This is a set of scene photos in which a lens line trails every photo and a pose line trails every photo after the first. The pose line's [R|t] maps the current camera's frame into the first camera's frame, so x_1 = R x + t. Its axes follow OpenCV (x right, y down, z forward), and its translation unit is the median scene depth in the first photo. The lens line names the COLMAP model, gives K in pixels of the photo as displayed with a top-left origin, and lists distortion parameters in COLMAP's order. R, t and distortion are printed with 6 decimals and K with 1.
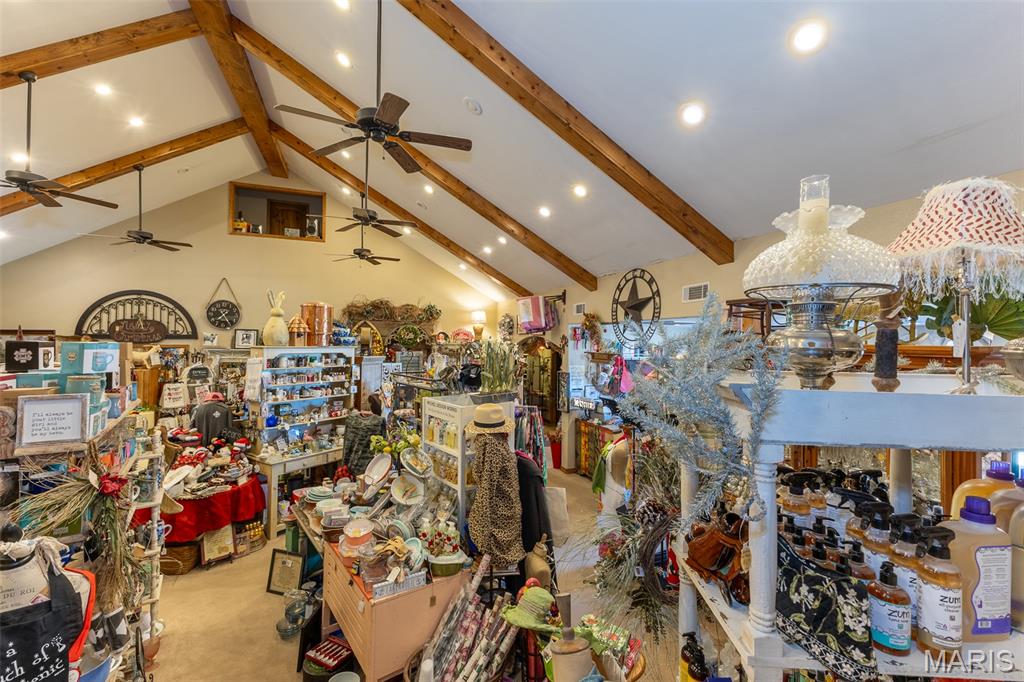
lens RADIAL K [[437.9, 0, 513.5], [0, 437.9, 338.3], [0, 0, 1]] dist [0.014326, -0.004086]
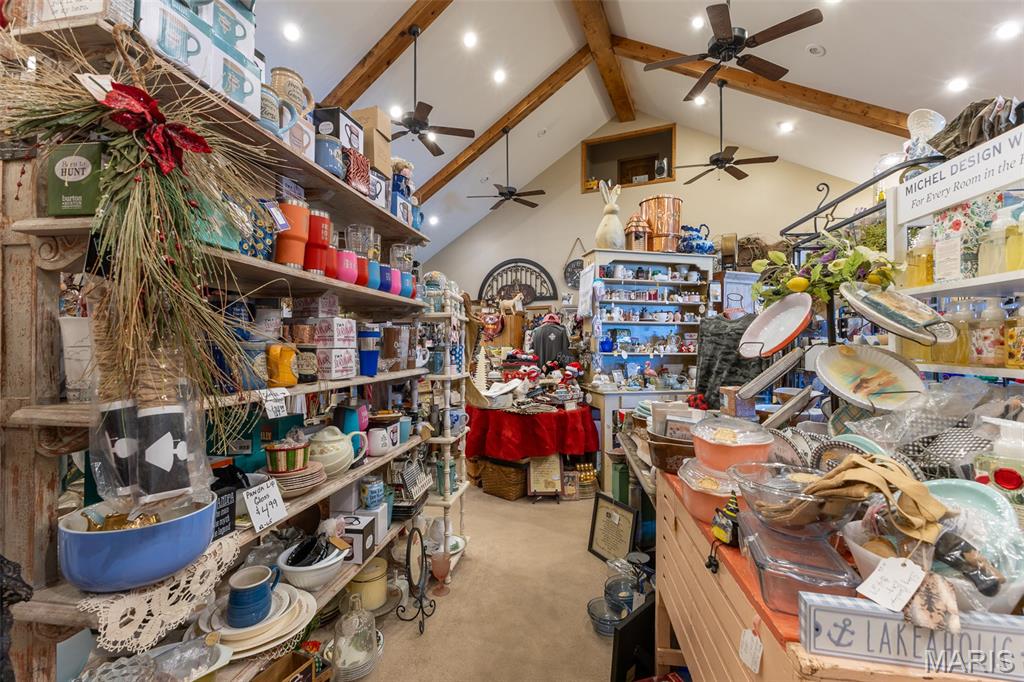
lens RADIAL K [[437.9, 0, 516.0], [0, 437.9, 339.0], [0, 0, 1]] dist [0.014326, -0.004086]
pose [[0.718654, -0.017912, -0.695137, -0.115278], [0.008675, 0.999821, -0.016795, 0.186711], [0.695314, 0.006040, 0.718681, 0.313033]]
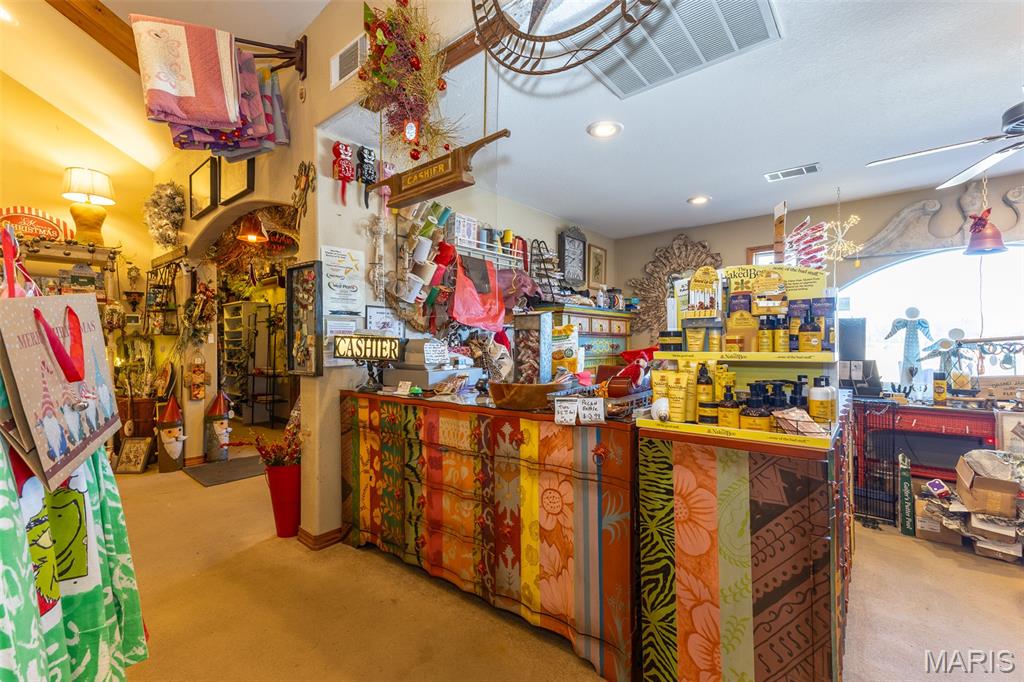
lens RADIAL K [[437.9, 0, 512.3], [0, 437.9, 340.3], [0, 0, 1]] dist [0.014326, -0.004086]
pose [[0.868118, -0.013278, 0.496179, 0.118807], [0.009793, 0.999906, 0.009623, 0.193923], [-0.496260, -0.003495, 0.868167, 0.861568]]
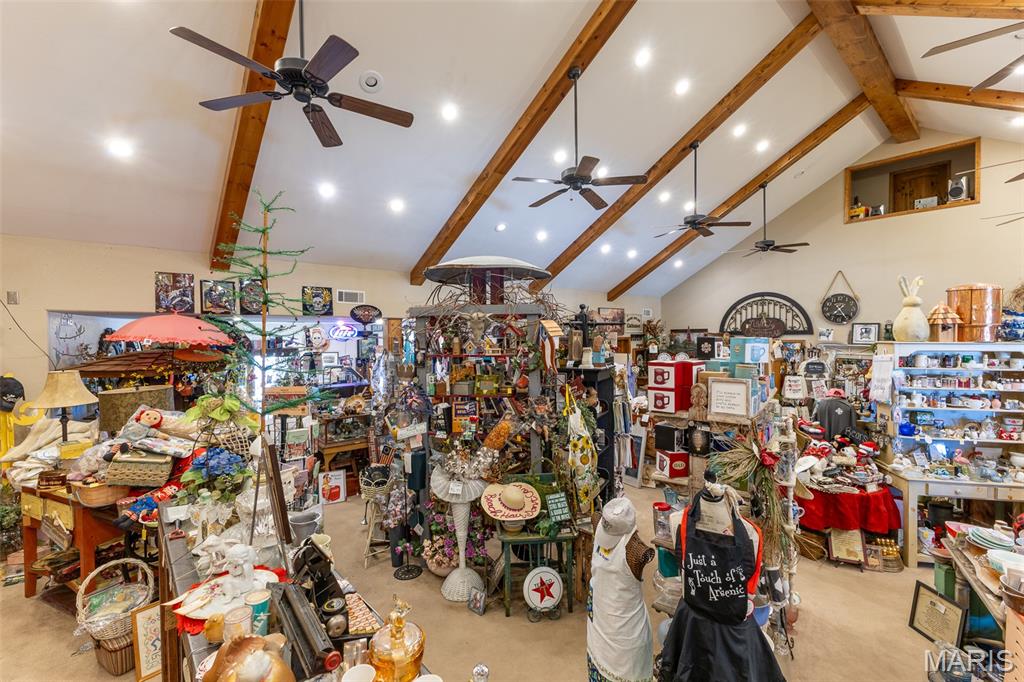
lens RADIAL K [[437.9, 0, 517.0], [0, 437.9, 338.1], [0, 0, 1]] dist [0.014326, -0.004086]
pose [[0.359957, -0.003087, -0.932964, -0.018985], [0.013118, 0.999912, 0.001753, -0.000327], [0.932877, -0.012870, 0.359966, -0.014768]]
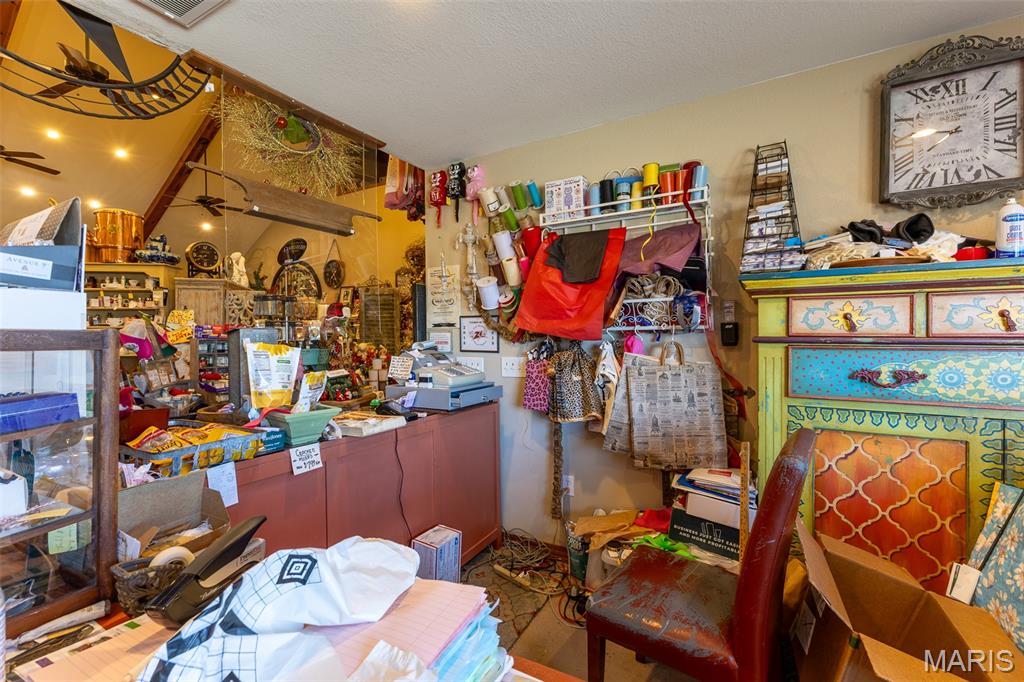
lens RADIAL K [[437.9, 0, 515.2], [0, 437.9, 341.3], [0, 0, 1]] dist [0.014326, -0.004086]
pose [[0.639429, -0.007335, -0.768815, 0.704804], [0.013584, 0.999906, 0.001759, 0.185969], [0.768730, -0.011568, 0.639469, 1.119314]]
